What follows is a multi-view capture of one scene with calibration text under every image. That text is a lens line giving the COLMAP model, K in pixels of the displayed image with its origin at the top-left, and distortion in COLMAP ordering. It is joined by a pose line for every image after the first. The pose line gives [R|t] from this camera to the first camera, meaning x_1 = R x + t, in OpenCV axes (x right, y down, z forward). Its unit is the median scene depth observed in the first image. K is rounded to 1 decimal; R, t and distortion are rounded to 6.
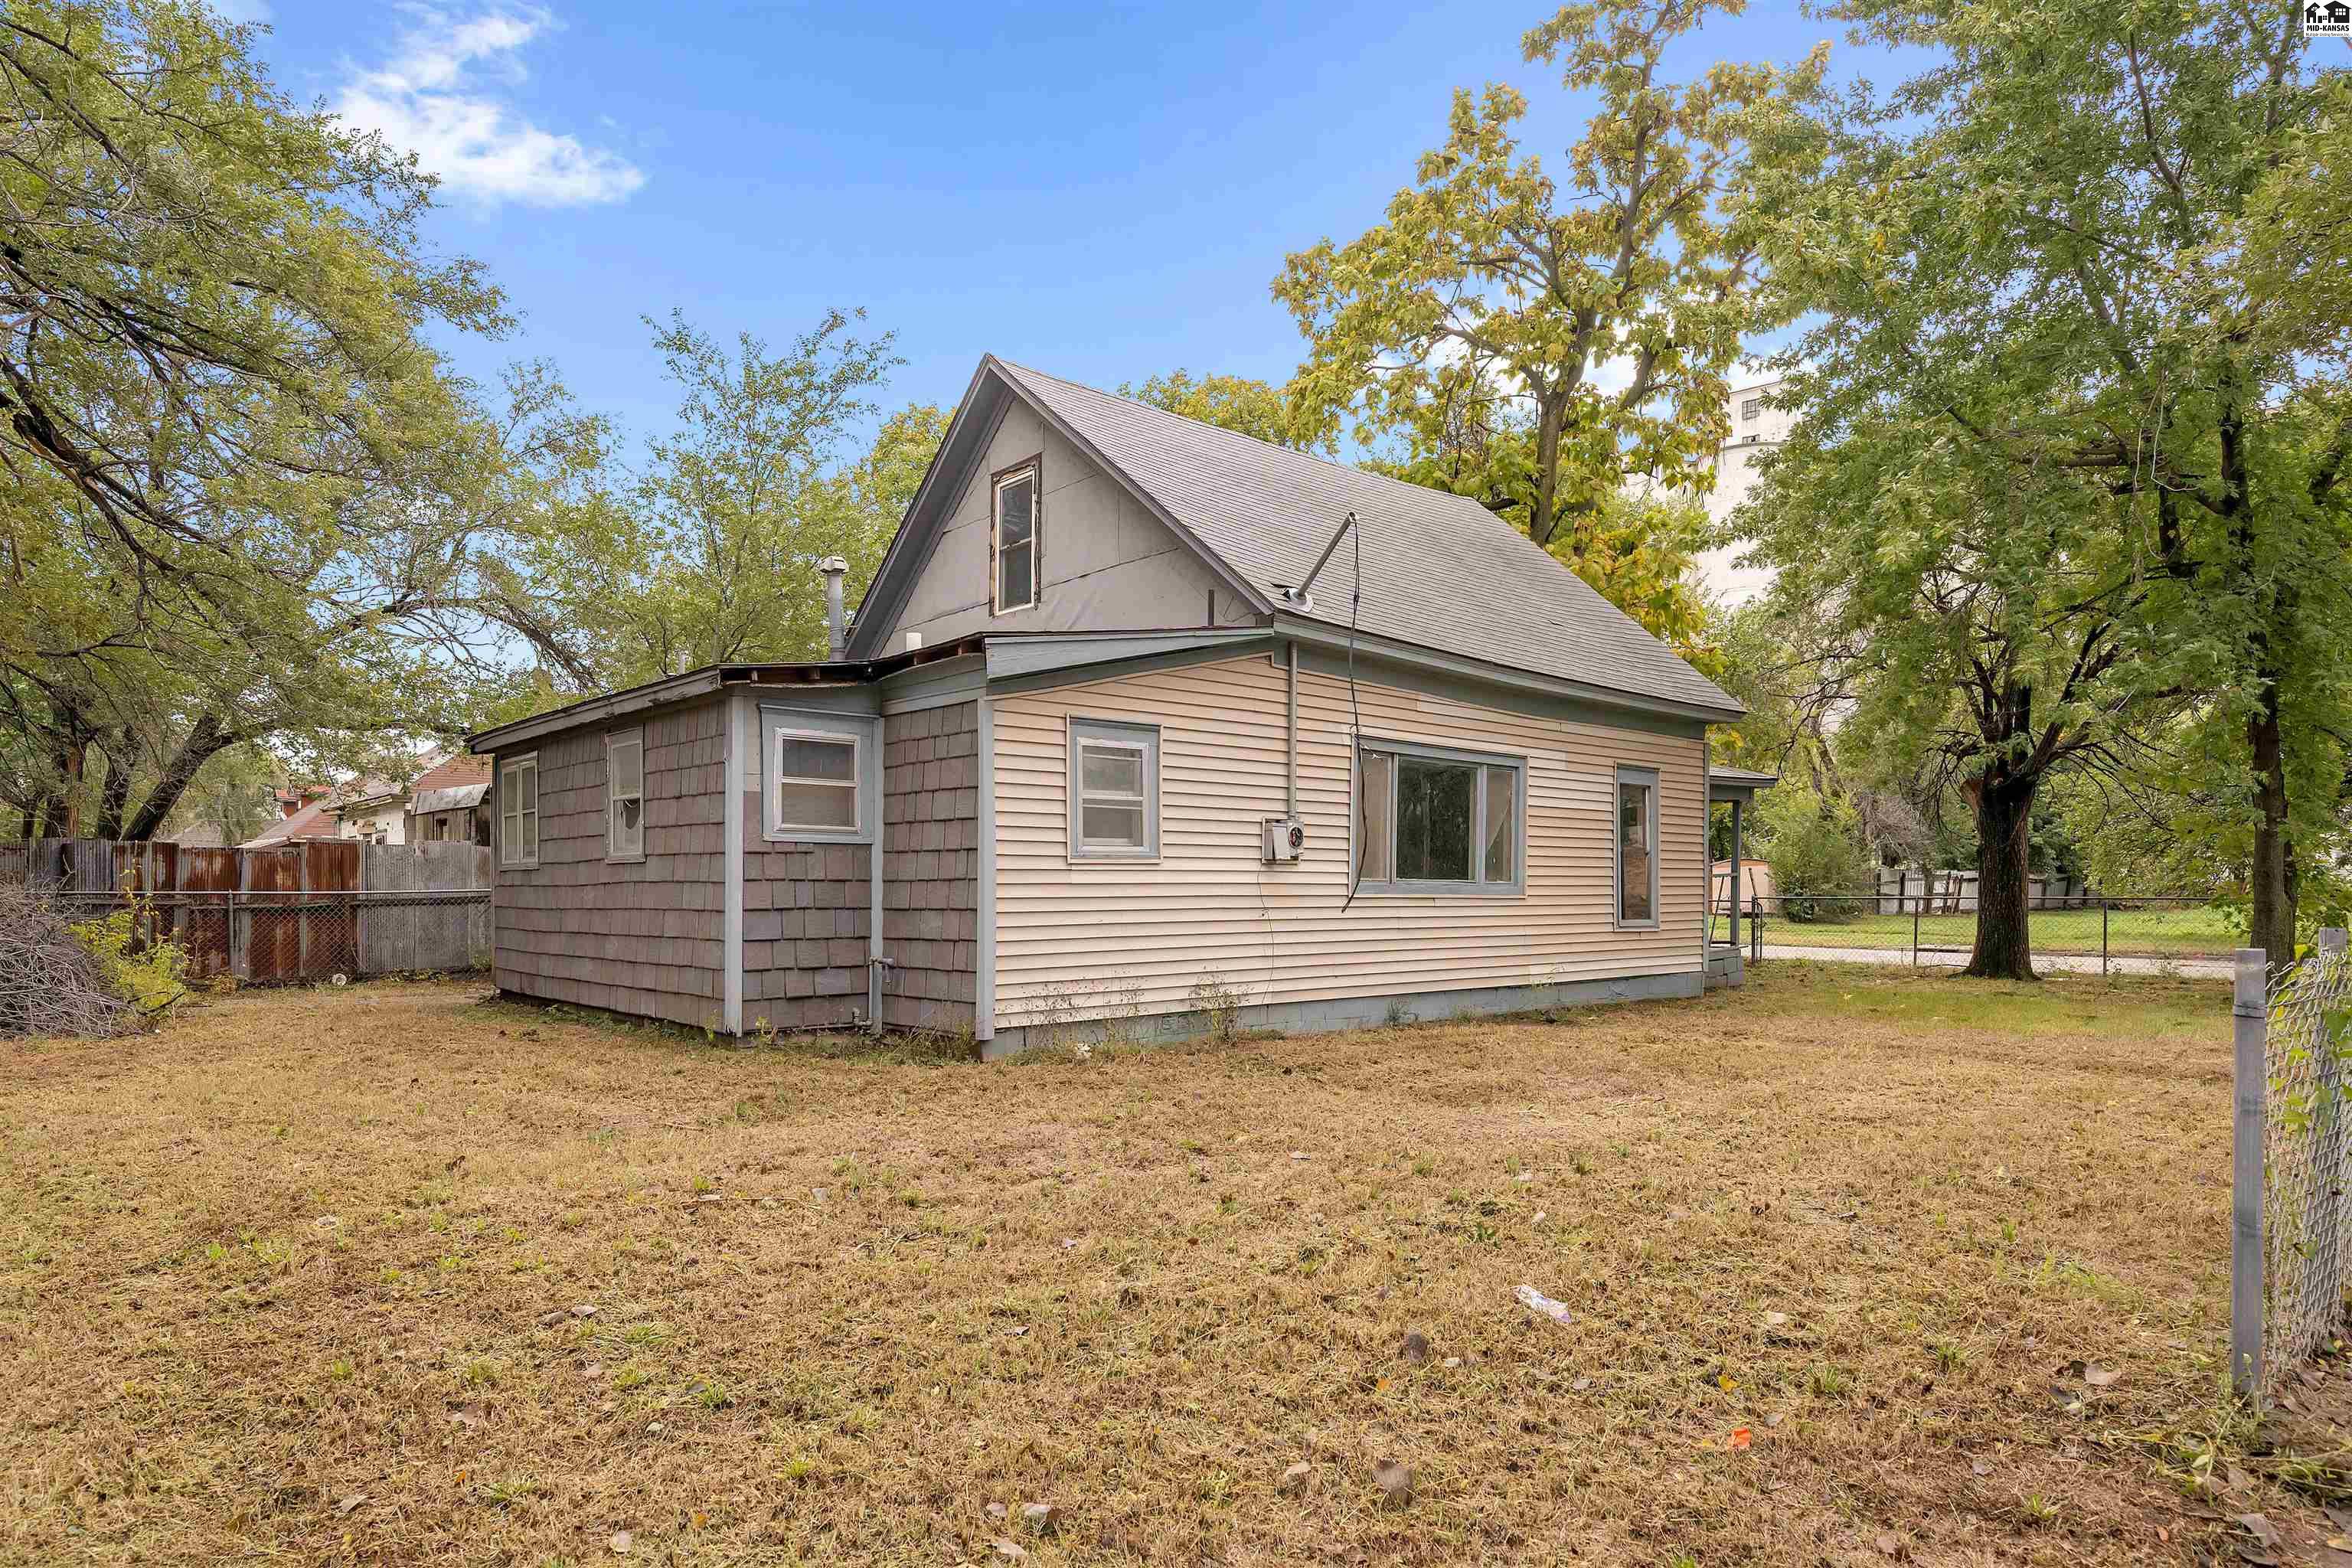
lens RADIAL K [[1342.5, 0, 1176.4], [0, 1342.5, 889.6], [0, 0, 1]] dist [-0.000930, 0.000062]
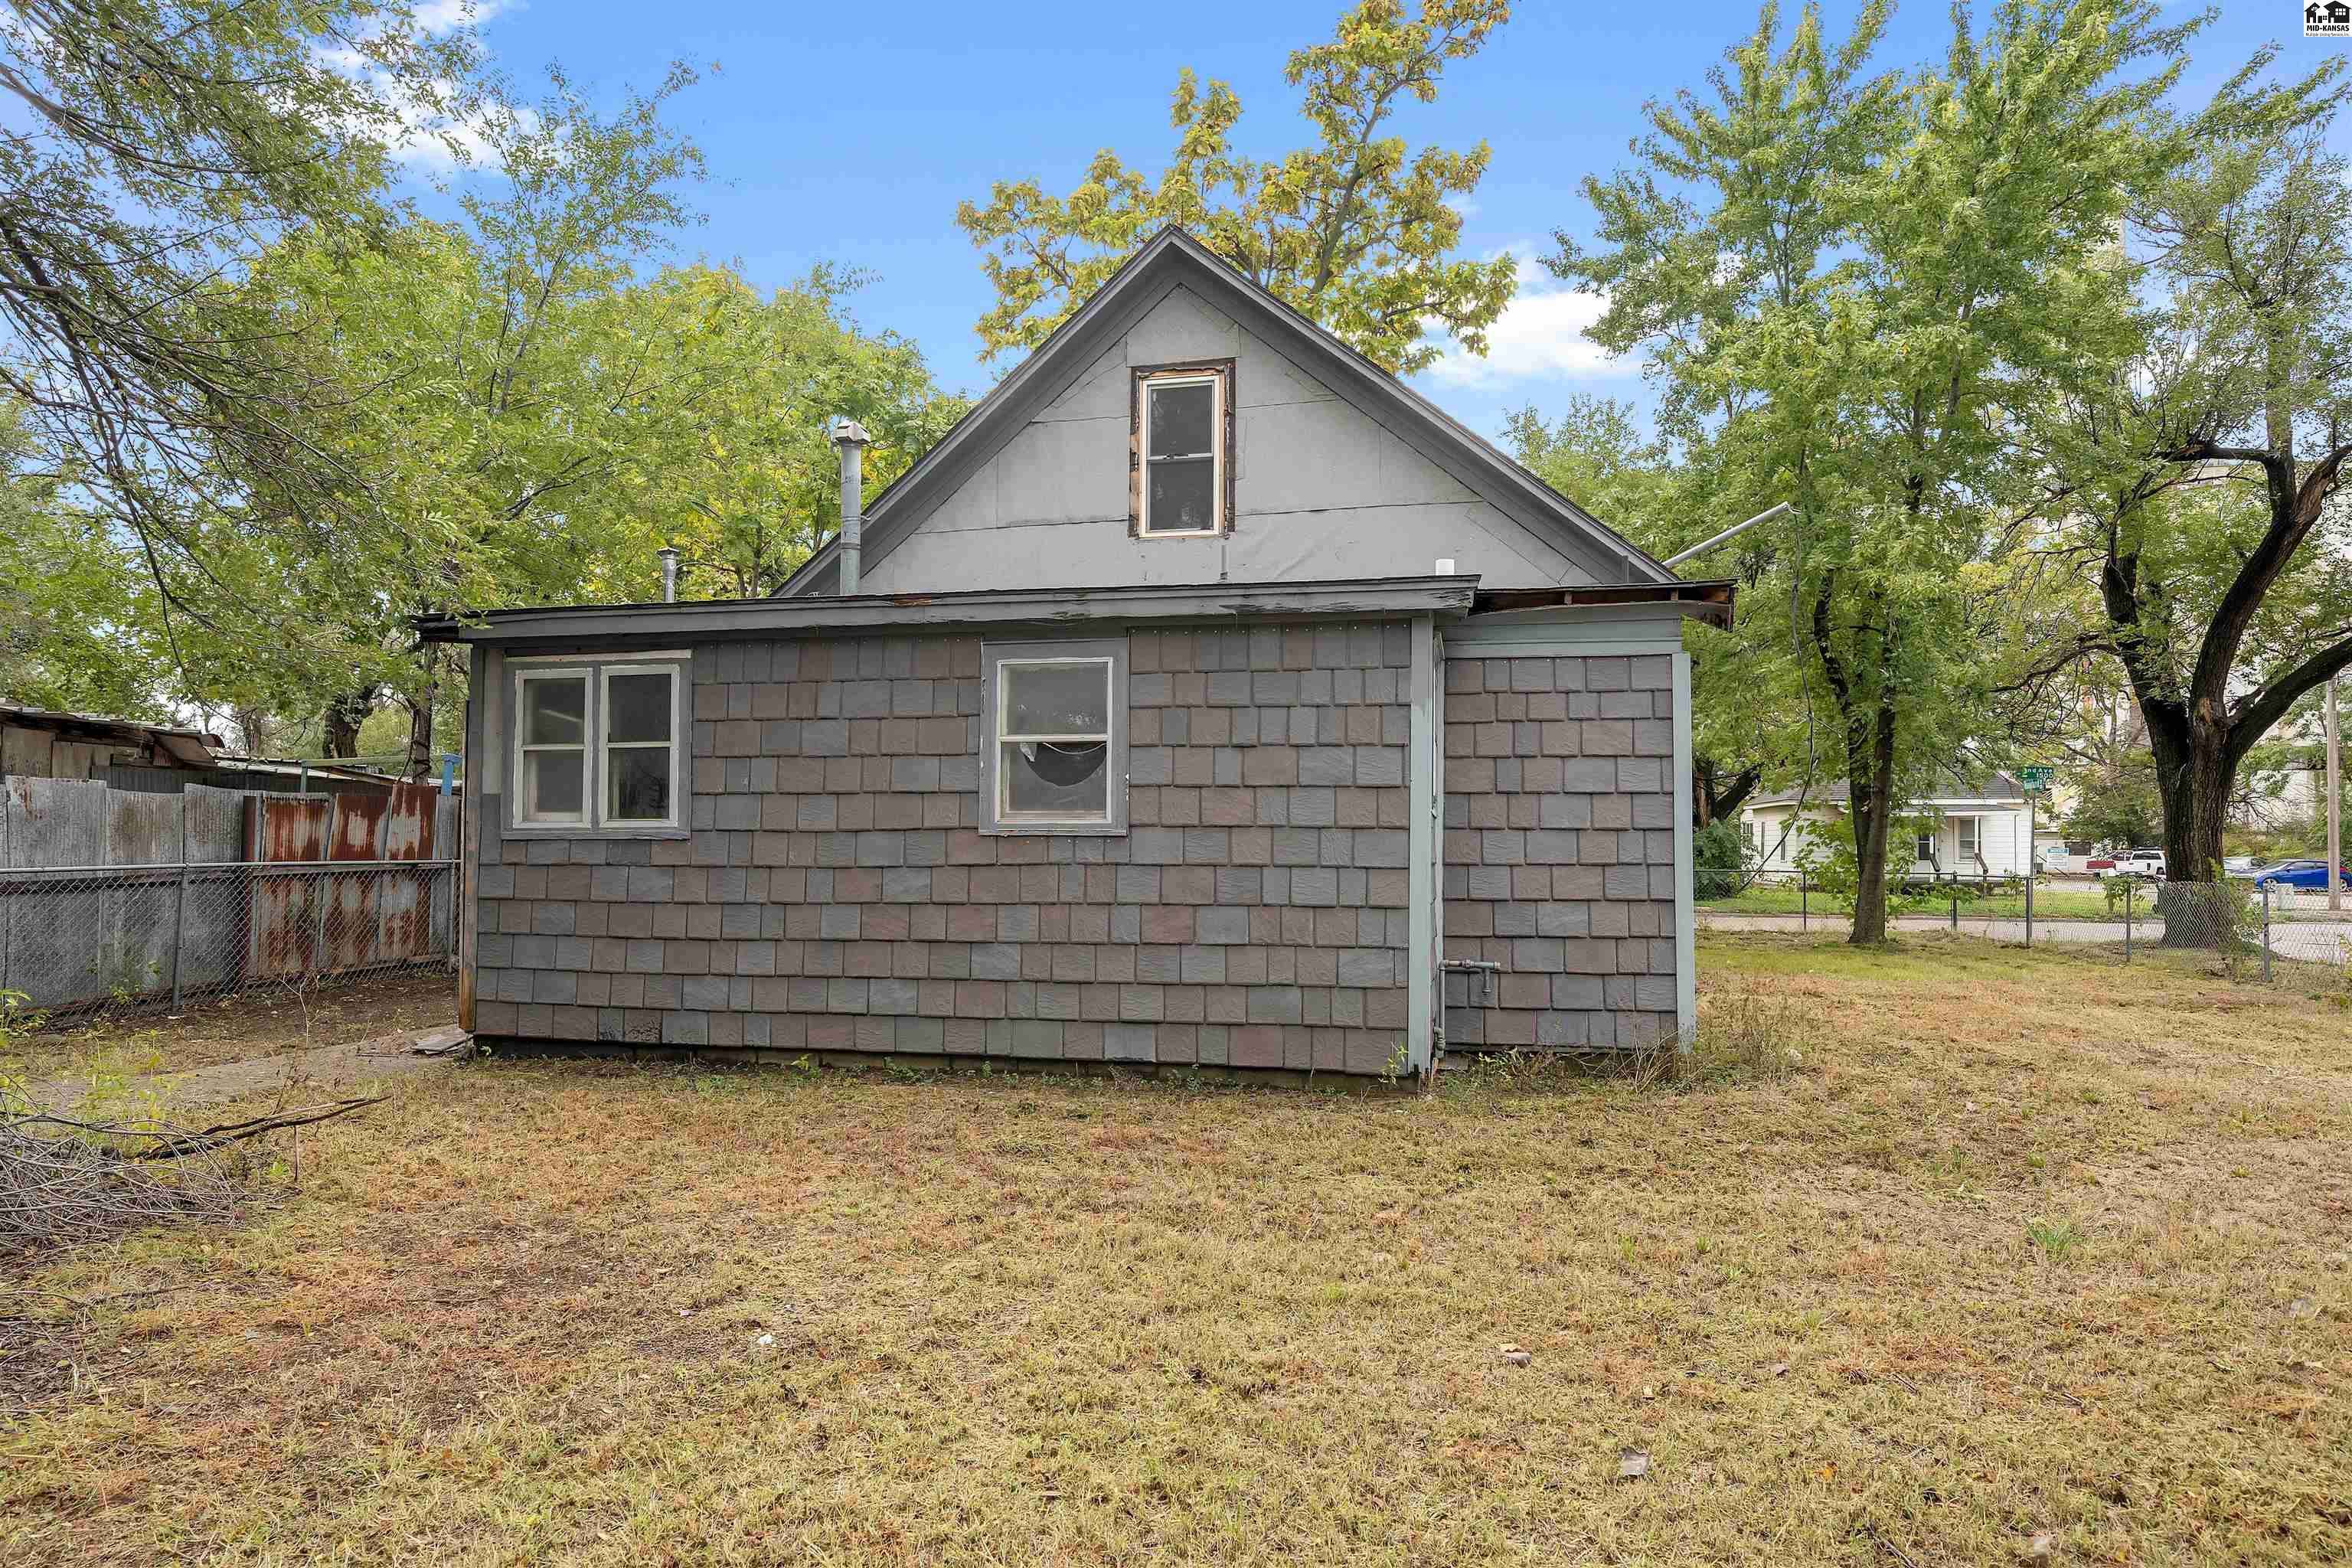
lens RADIAL K [[1358.5, 0, 1176.0], [0, 1358.5, 784.0], [0, 0, 1]] dist [-0.000436, 0.000655]
pose [[0.807143, 0.040467, 0.588967, -0.627321], [-0.006653, 0.998208, -0.059468, -0.003838], [-0.590318, 0.044081, 0.805966, 0.337847]]
